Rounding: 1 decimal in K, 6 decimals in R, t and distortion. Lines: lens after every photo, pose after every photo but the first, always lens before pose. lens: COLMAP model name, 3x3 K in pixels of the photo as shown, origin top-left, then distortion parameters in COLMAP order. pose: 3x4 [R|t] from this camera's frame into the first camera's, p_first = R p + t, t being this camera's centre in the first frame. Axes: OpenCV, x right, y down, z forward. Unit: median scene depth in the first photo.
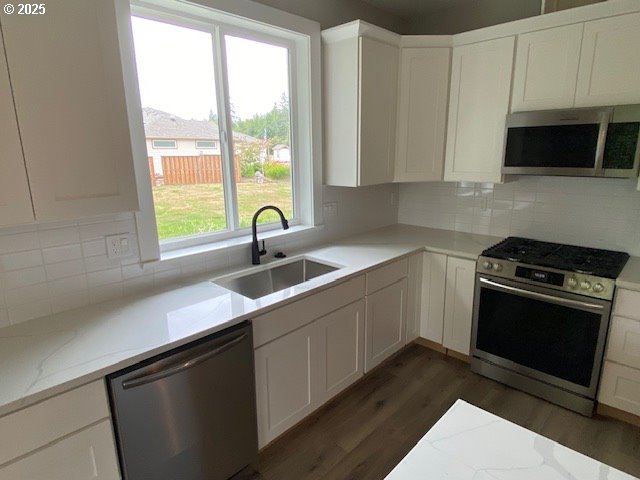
lens RADIAL K [[383.2, 0, 320.0], [0, 383.2, 240.0], [0, 0, 1]] dist [0.001692, -0.001900]
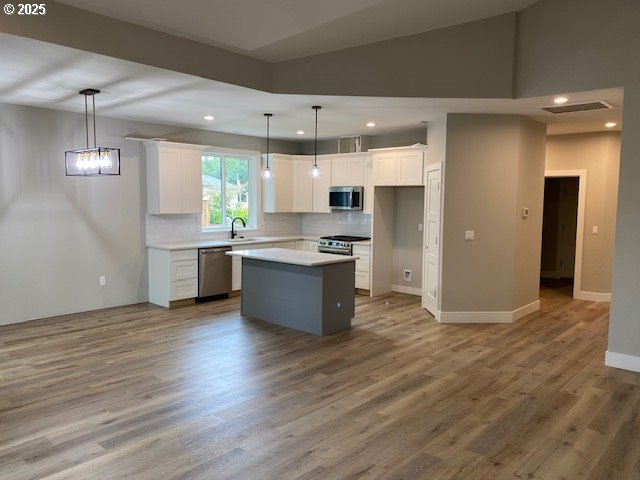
lens RADIAL K [[498.6, 0, 320.0], [0, 498.6, 240.0], [0, 0, 1]] dist [0.029156, -0.004041]
pose [[0.999213, 0.025655, 0.030255, 0.297648], [-0.020979, 0.989087, -0.145829, 0.498596], [-0.033666, 0.145079, 0.988847, -2.175672]]
